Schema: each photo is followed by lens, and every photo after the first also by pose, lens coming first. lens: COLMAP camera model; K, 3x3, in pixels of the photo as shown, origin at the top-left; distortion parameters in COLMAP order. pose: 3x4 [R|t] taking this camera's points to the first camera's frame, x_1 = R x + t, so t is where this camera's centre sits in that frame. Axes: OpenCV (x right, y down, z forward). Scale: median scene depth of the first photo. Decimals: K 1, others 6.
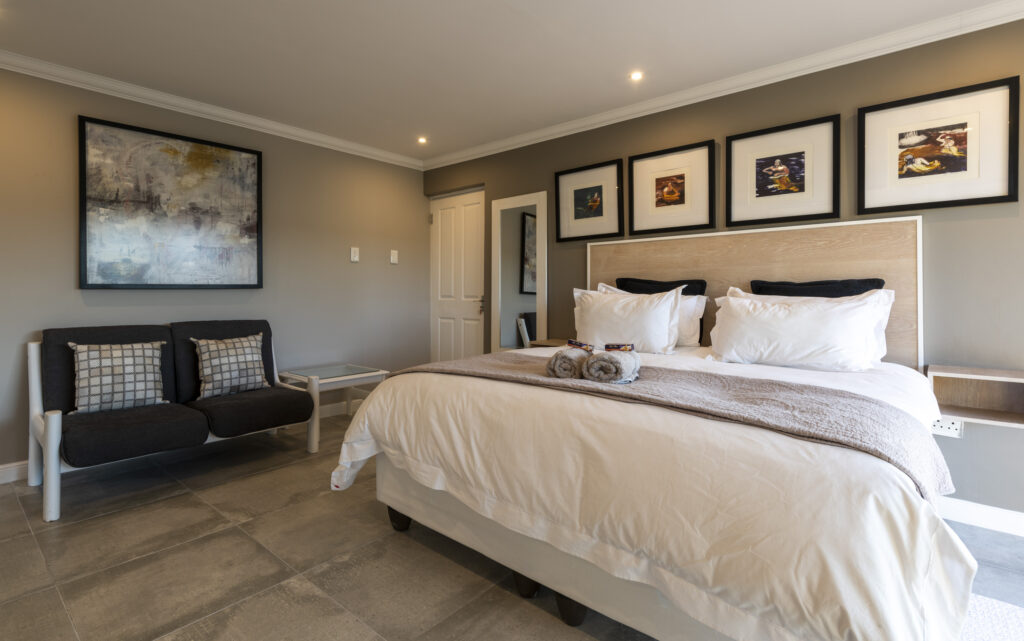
lens RADIAL K [[493.2, 0, 510.4], [0, 493.2, 274.4], [0, 0, 1]] dist [0.022552, -0.000265]
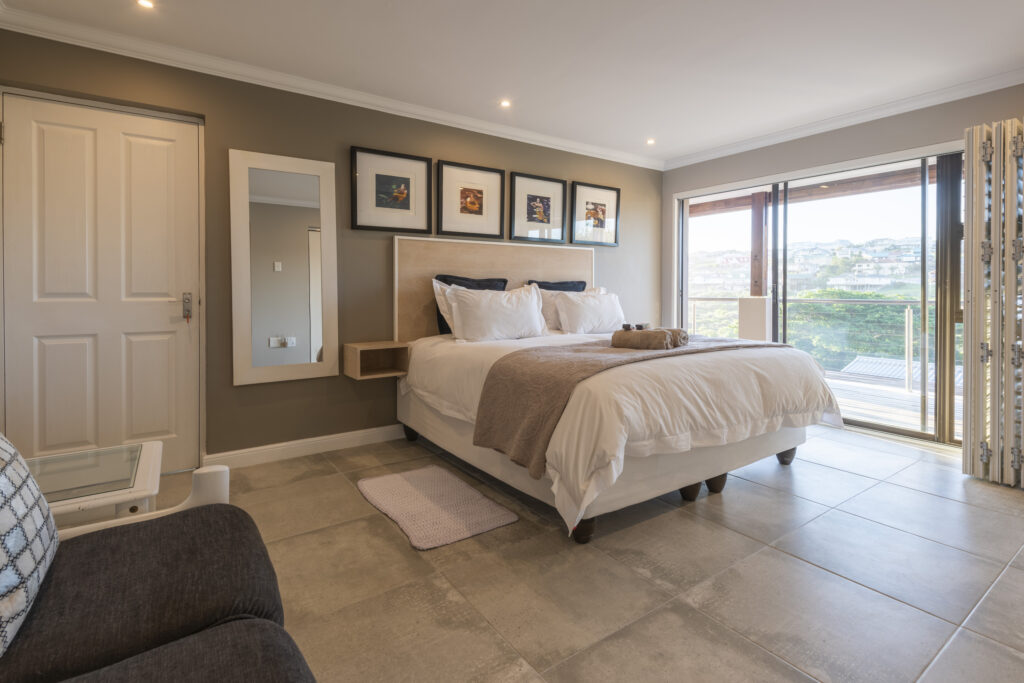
lens RADIAL K [[490.8, 0, 511.8], [0, 490.8, 285.6], [0, 0, 1]] dist [-0.000763, -0.000071]
pose [[0.247244, 0.009544, 0.968906, -0.829251], [-0.036469, 0.999335, -0.000537, 0.028564], [-0.968267, -0.035202, 0.247428, 0.662463]]
